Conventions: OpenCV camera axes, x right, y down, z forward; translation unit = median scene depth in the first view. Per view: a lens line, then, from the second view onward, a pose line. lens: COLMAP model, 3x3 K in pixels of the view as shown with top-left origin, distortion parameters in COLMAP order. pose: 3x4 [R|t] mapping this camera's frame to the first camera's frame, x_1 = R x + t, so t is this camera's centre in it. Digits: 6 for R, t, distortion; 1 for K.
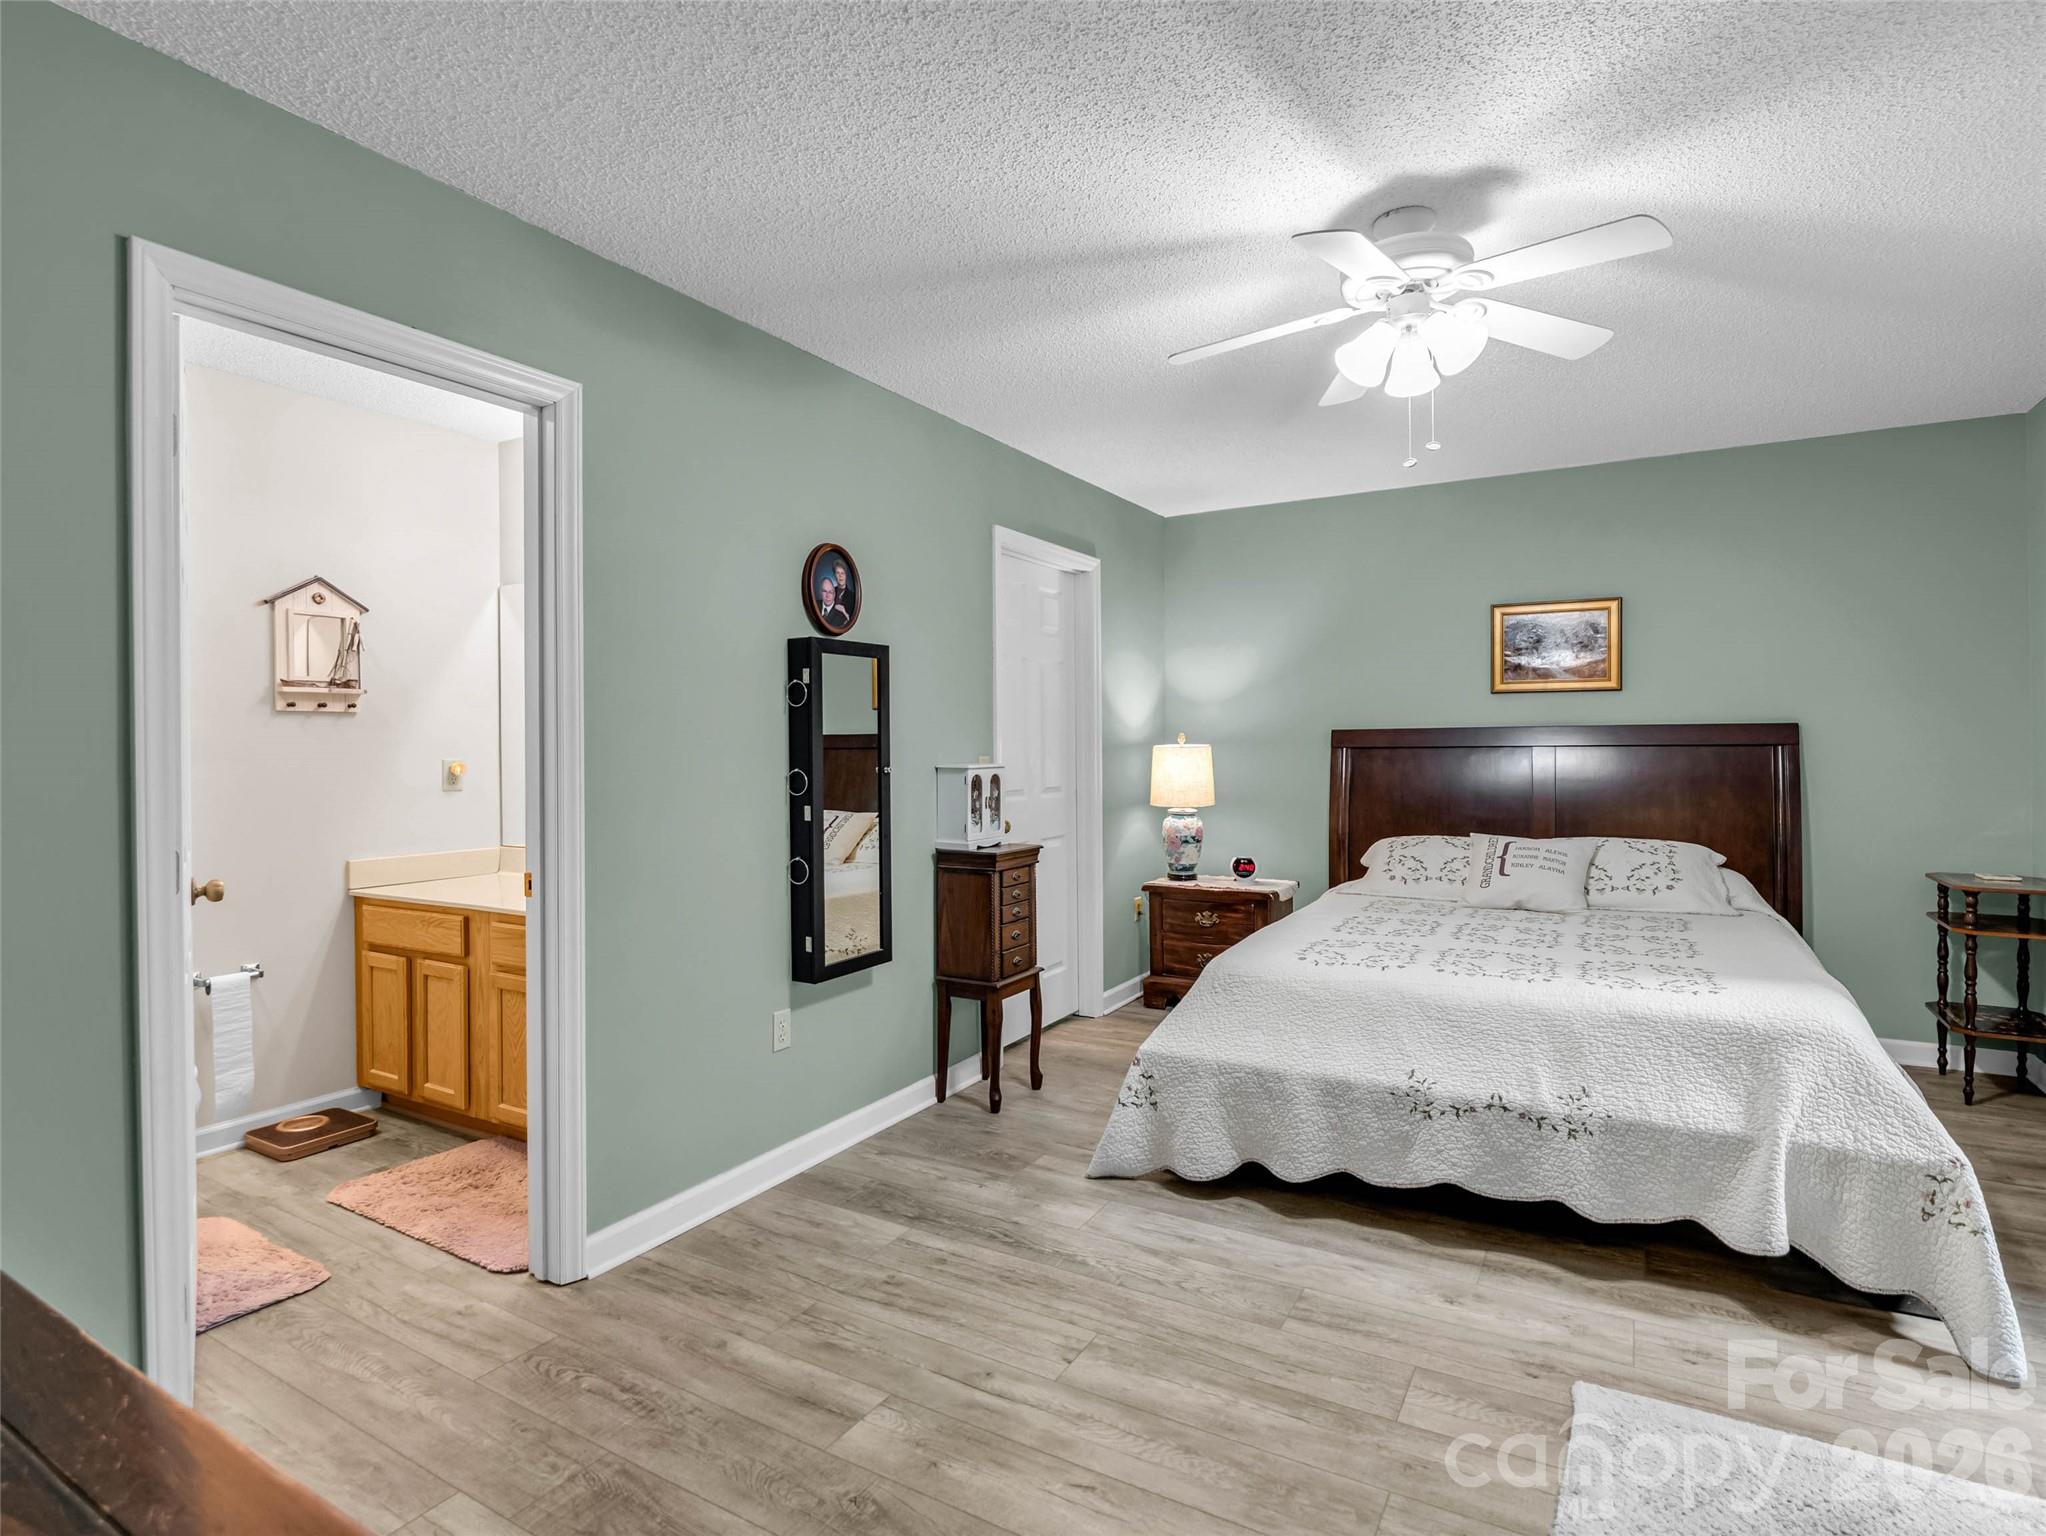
lens RADIAL K [[992.7, 0, 1040.5], [0, 992.7, 763.3], [0, 0, 1]] dist [0.002929, -0.000471]
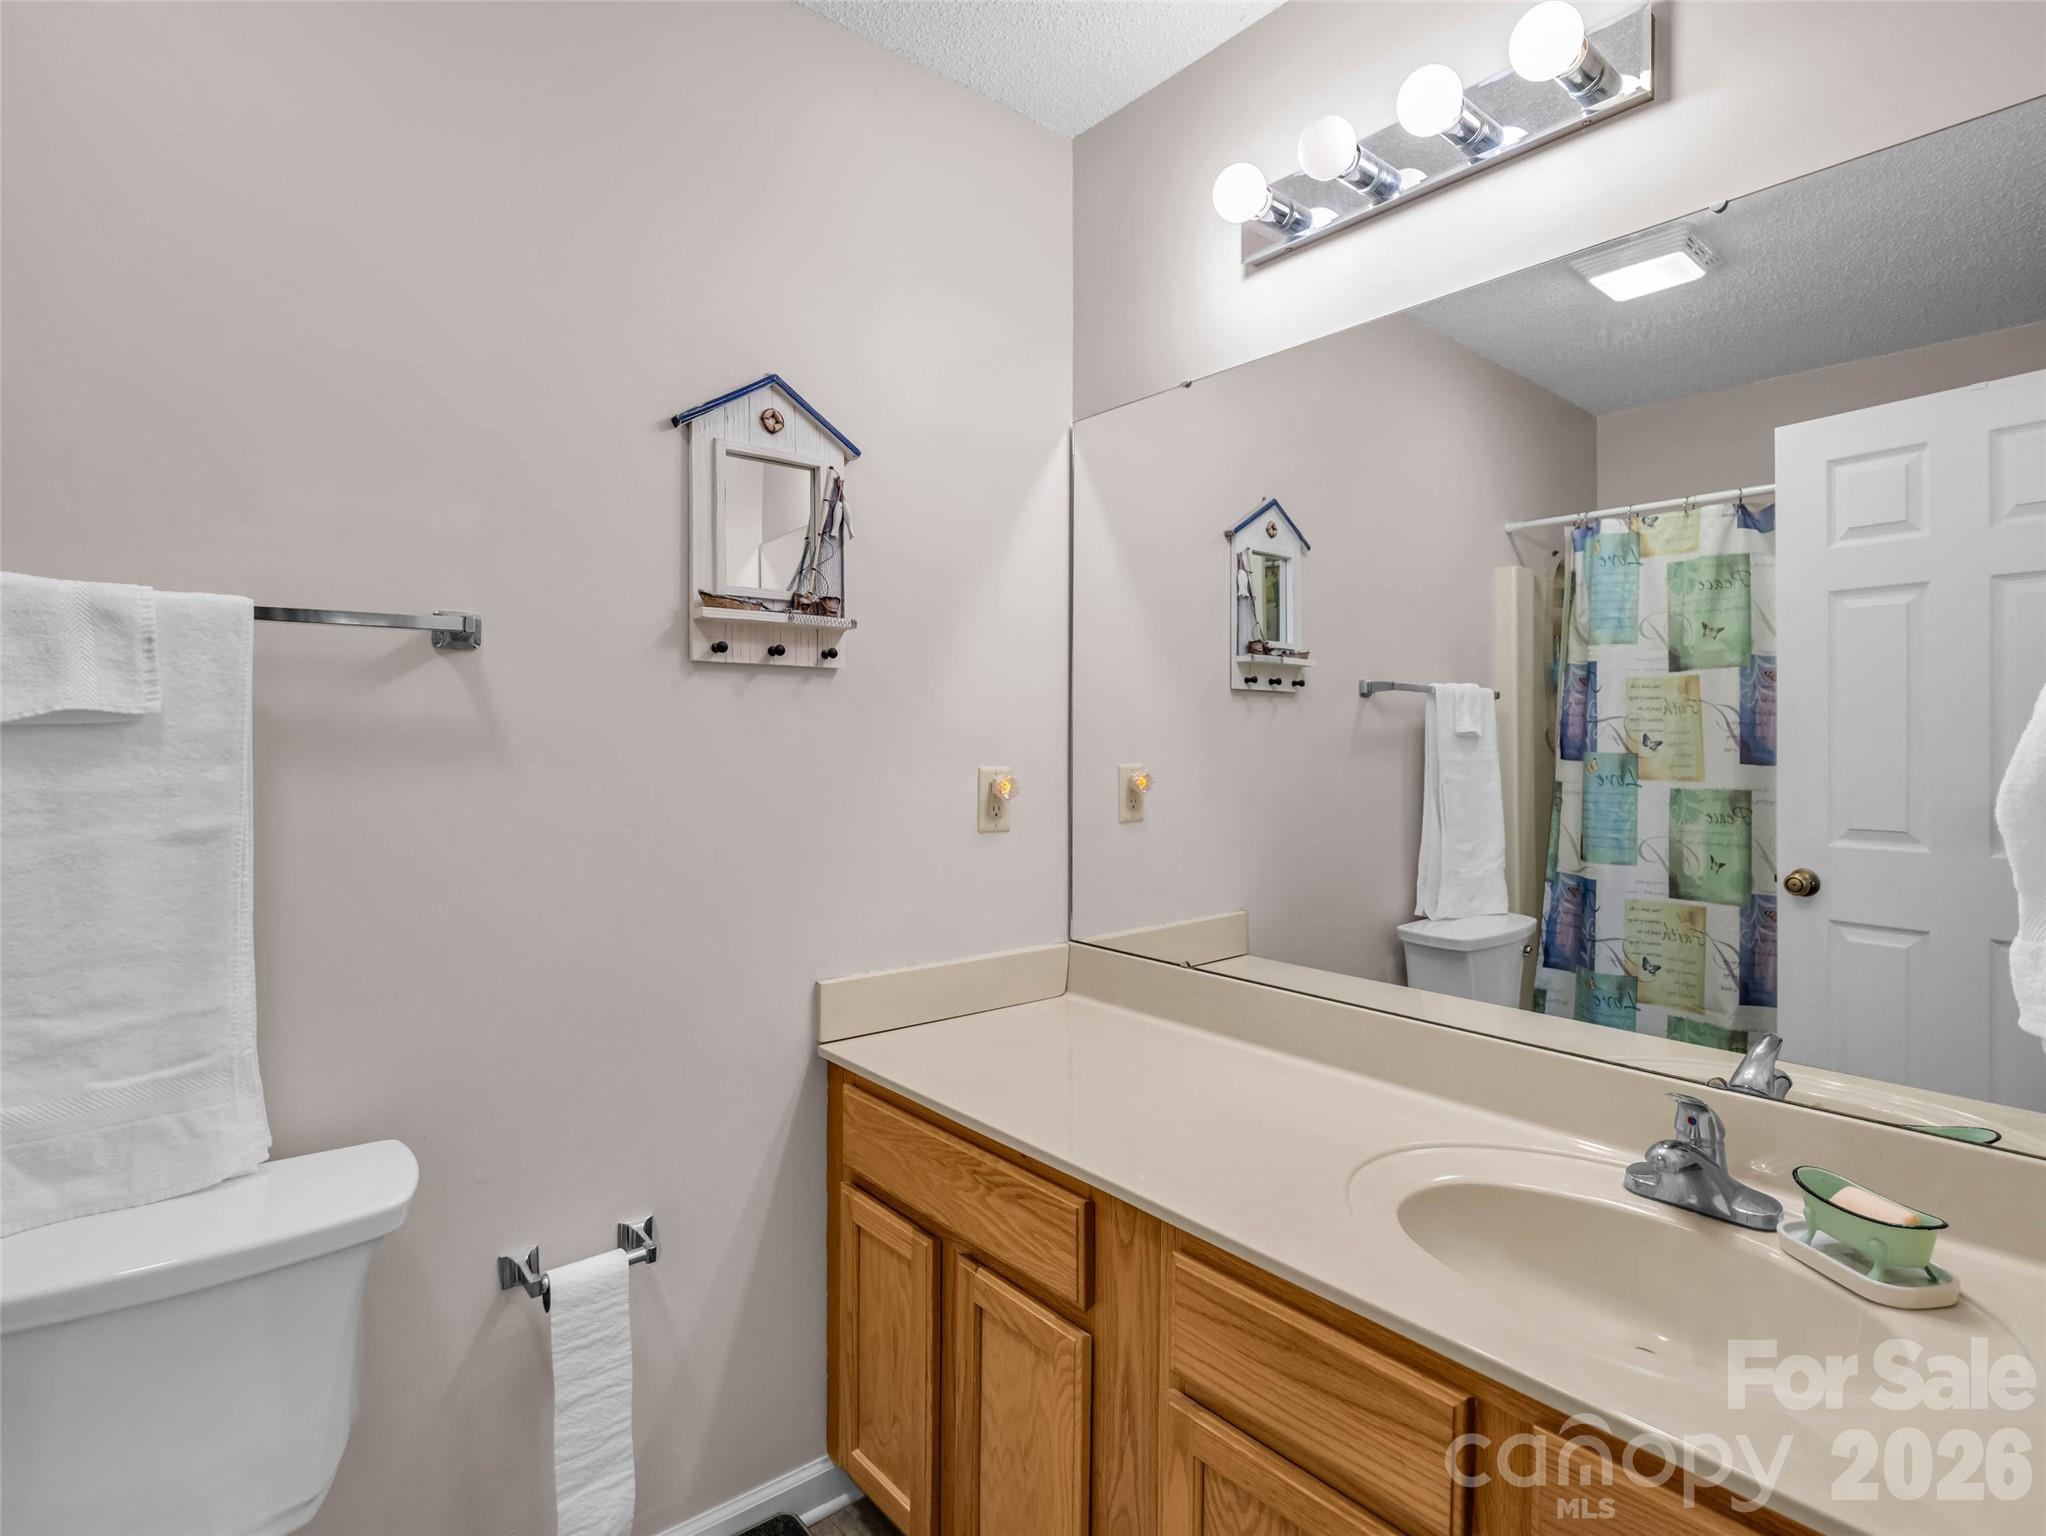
lens RADIAL K [[992.7, 0, 1018.8], [0, 992.7, 758.7], [0, 0, 1]] dist [0.002929, -0.000471]
pose [[0.920756, 0.006158, -0.390090, -0.441842], [-0.009961, 0.999921, -0.007727, -0.005462], [0.390011, 0.011000, 0.920744, 0.624764]]
